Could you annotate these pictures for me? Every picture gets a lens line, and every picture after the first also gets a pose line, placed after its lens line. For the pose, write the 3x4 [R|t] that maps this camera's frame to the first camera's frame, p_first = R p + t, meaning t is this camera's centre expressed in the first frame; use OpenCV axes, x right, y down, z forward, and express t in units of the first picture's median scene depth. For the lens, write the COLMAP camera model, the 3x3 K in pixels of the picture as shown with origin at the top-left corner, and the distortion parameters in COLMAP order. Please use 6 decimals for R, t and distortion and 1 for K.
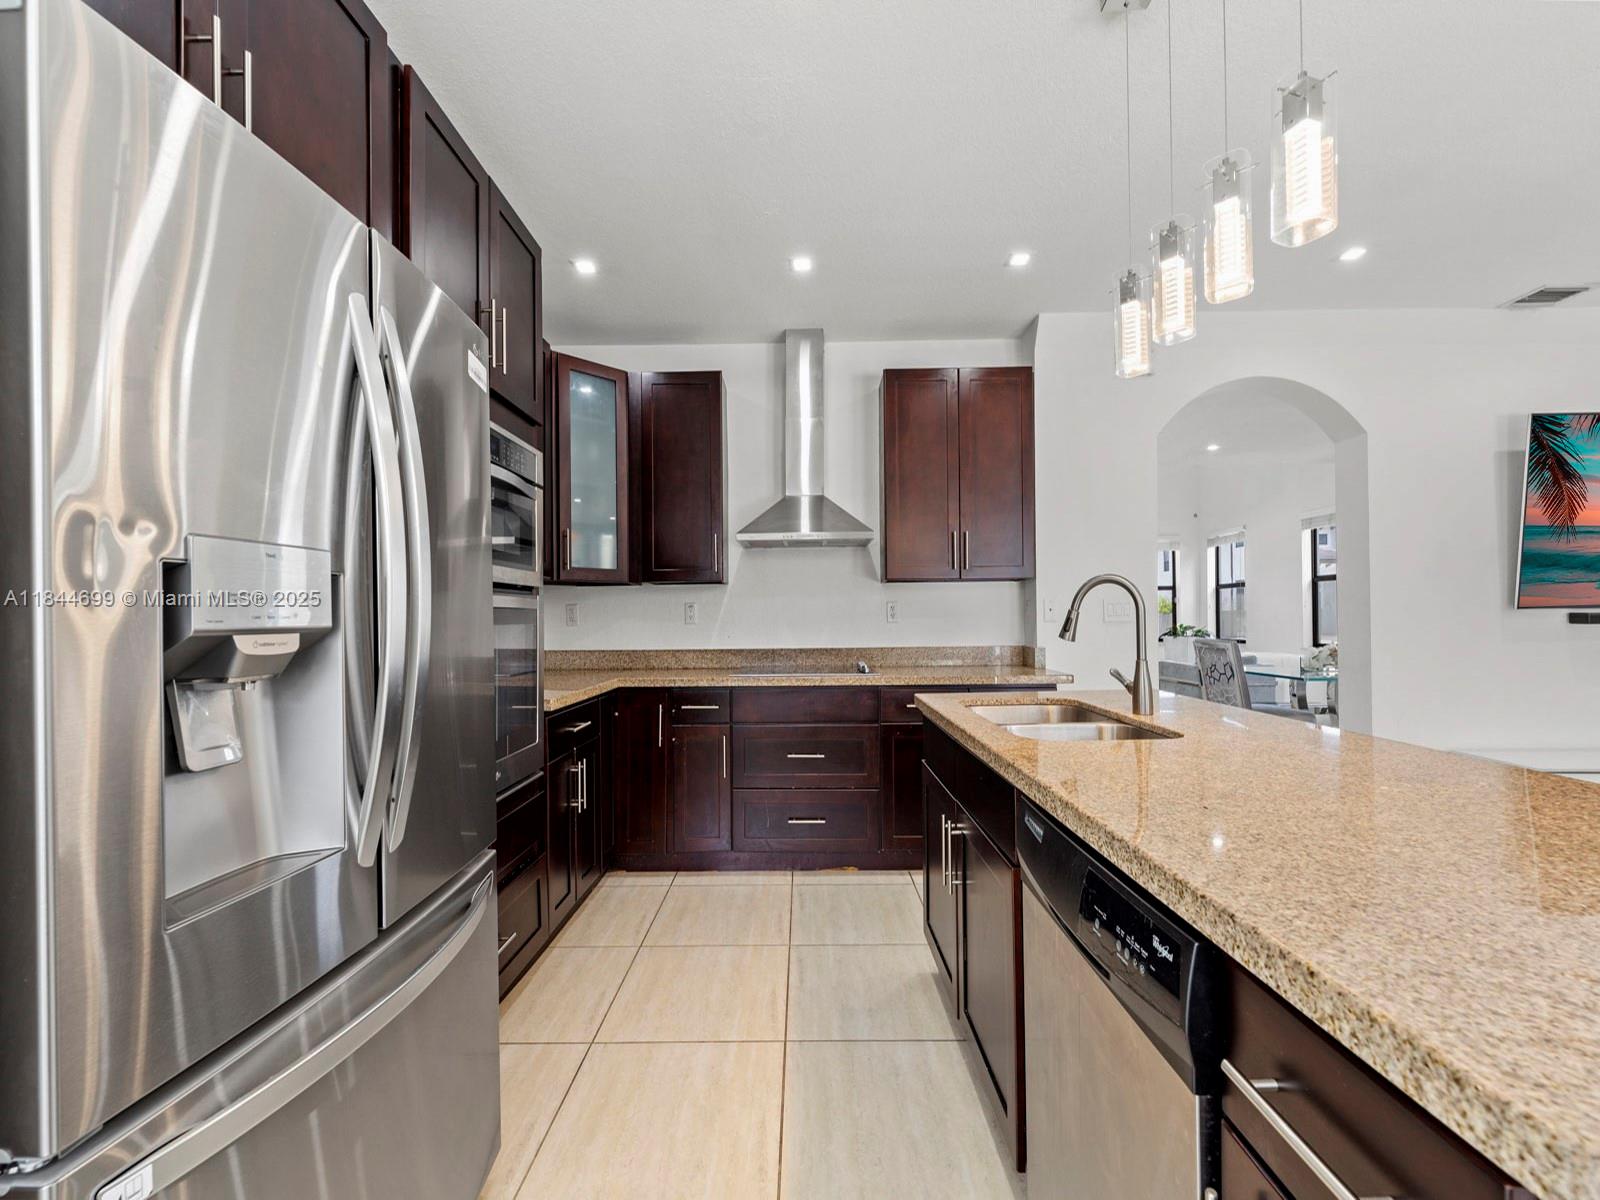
lens RADIAL K [[654.5, 0, 800.1], [0, 654.5, 614.1], [0, 0, 1]] dist [0.000539, 0.000044]
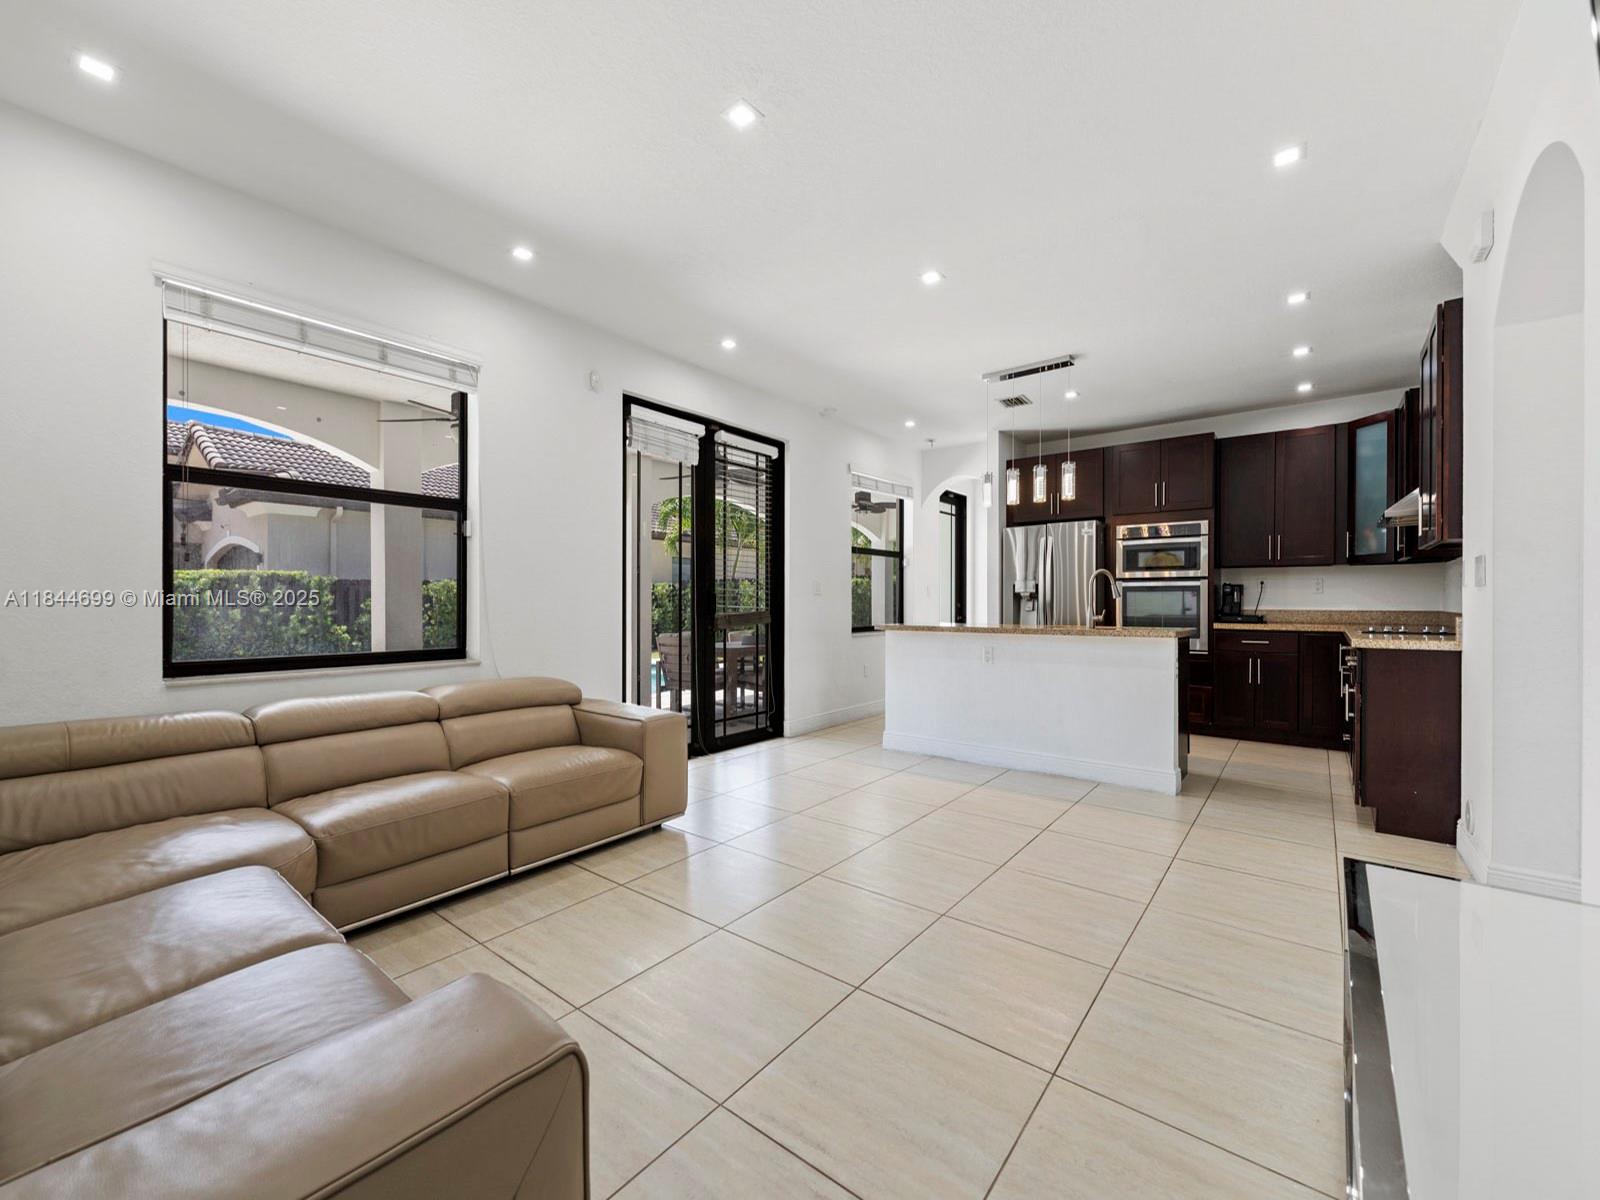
lens RADIAL K [[653.7, 0, 796.5], [0, 653.7, 605.3], [0, 0, 1]] dist [-0.001245, -0.000128]
pose [[-0.616312, 0.013986, -0.787378, 1.663131], [0.011108, 0.999897, 0.009067, 0.018556], [0.787424, -0.003158, -0.616404, 0.883073]]
